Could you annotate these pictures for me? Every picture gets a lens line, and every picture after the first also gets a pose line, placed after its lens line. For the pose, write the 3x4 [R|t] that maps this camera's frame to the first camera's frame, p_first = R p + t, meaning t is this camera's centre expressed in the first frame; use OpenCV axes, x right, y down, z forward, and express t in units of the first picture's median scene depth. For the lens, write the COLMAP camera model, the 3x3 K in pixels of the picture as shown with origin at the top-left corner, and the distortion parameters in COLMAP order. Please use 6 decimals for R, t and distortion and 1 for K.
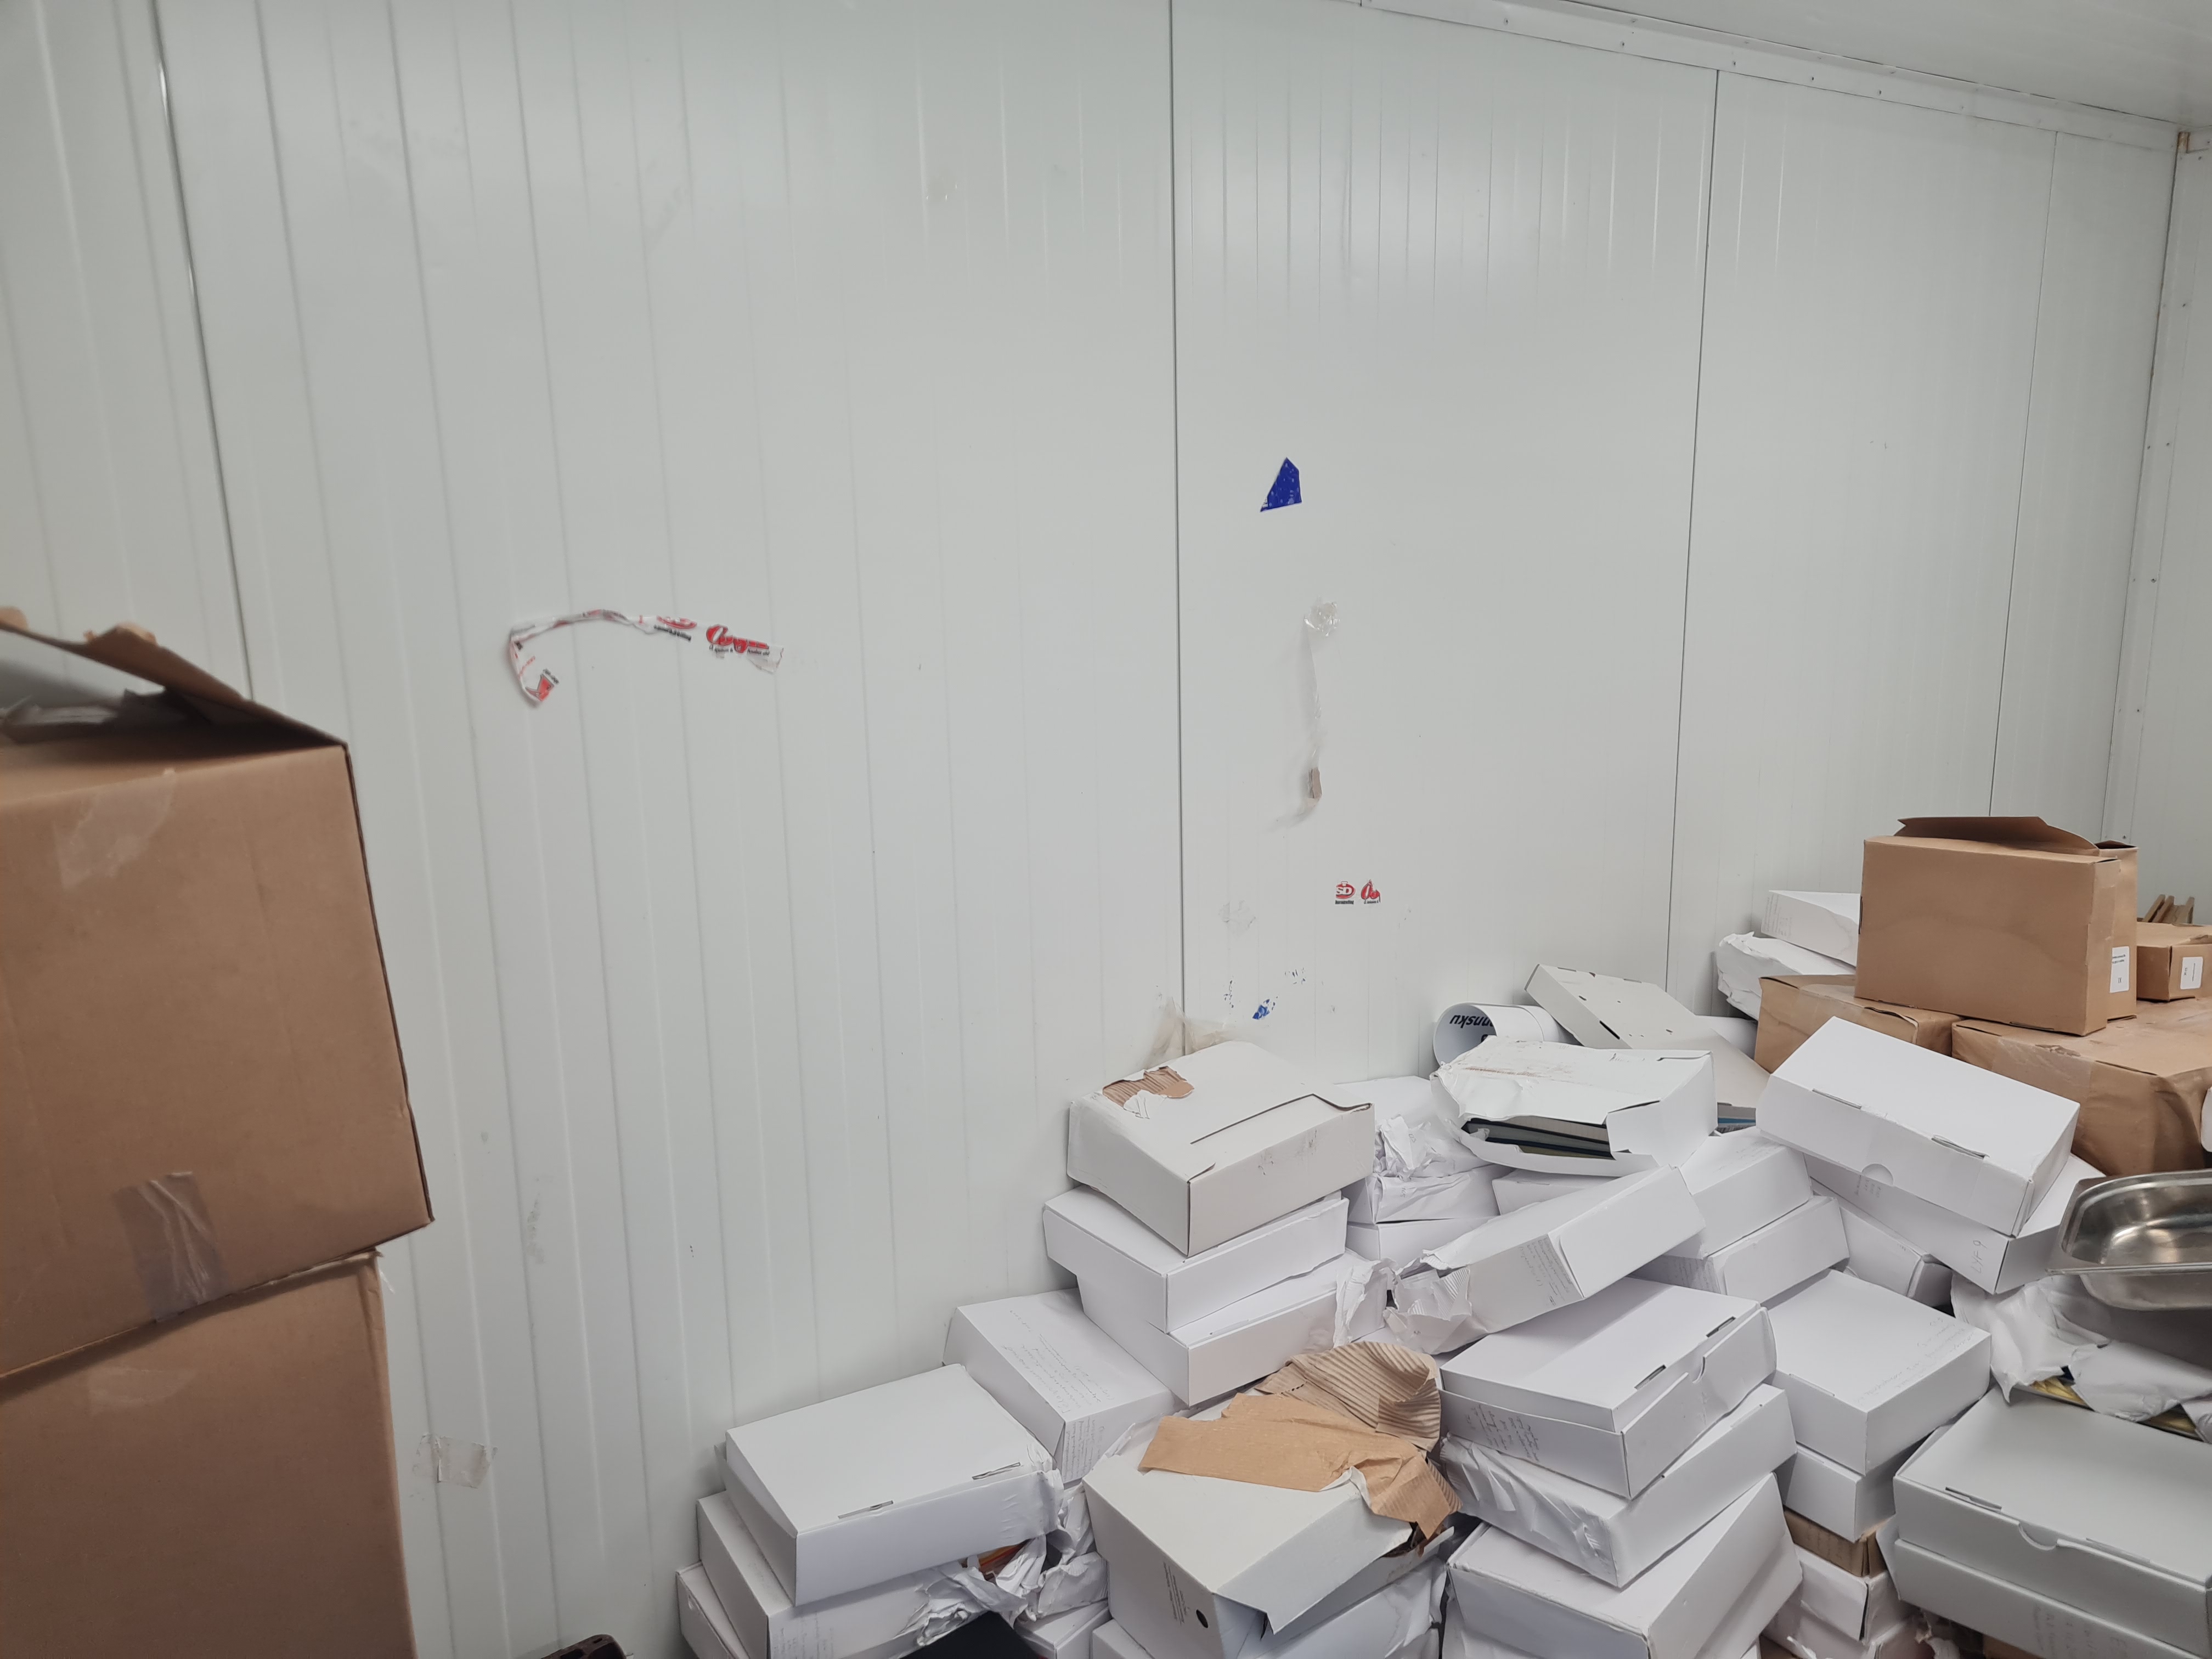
lens RADIAL K [[1654.0, 0, 1098.4], [0, 1654.0, 839.7], [0, 0, 1]] dist [0.058994, -0.043733]
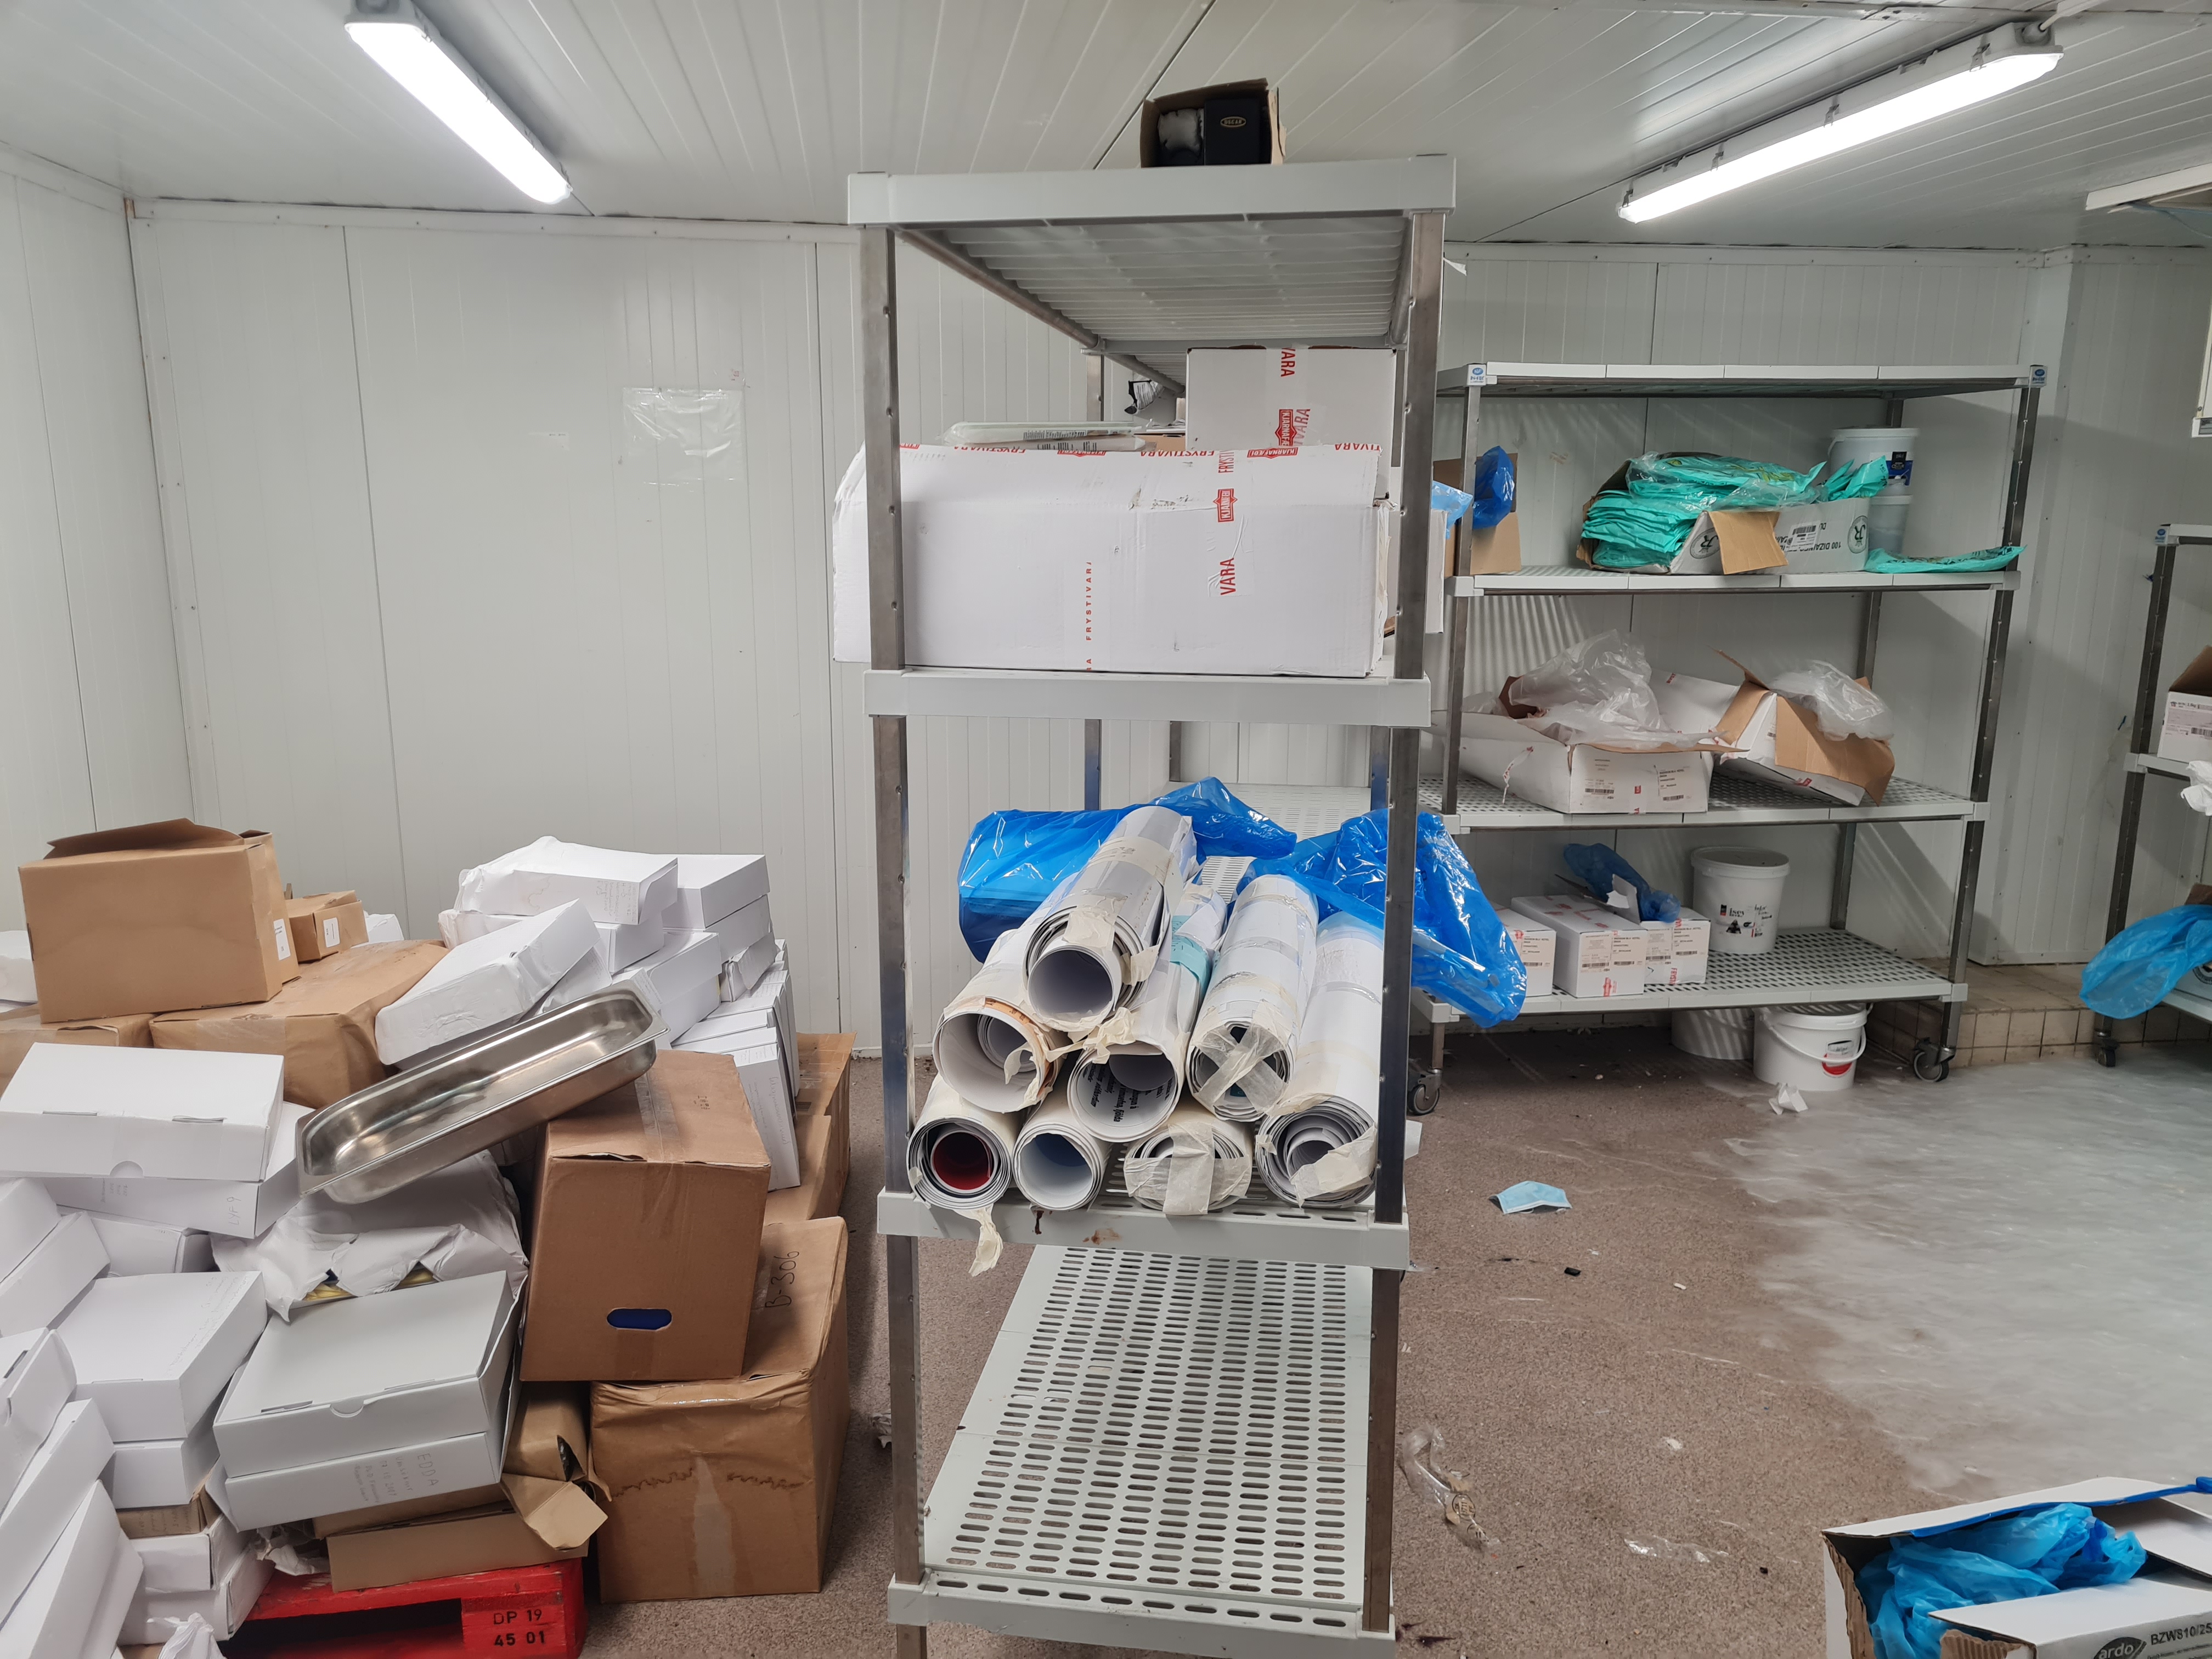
lens RADIAL K [[1654.0, 0, 1099.6], [0, 1654.0, 839.3], [0, 0, 1]] dist [0.058994, -0.043733]
pose [[0.473780, -0.148481, 0.868036, -0.127670], [0.168482, 0.982759, 0.076146, 0.020029], [-0.864376, 0.110172, 0.490628, -0.060516]]
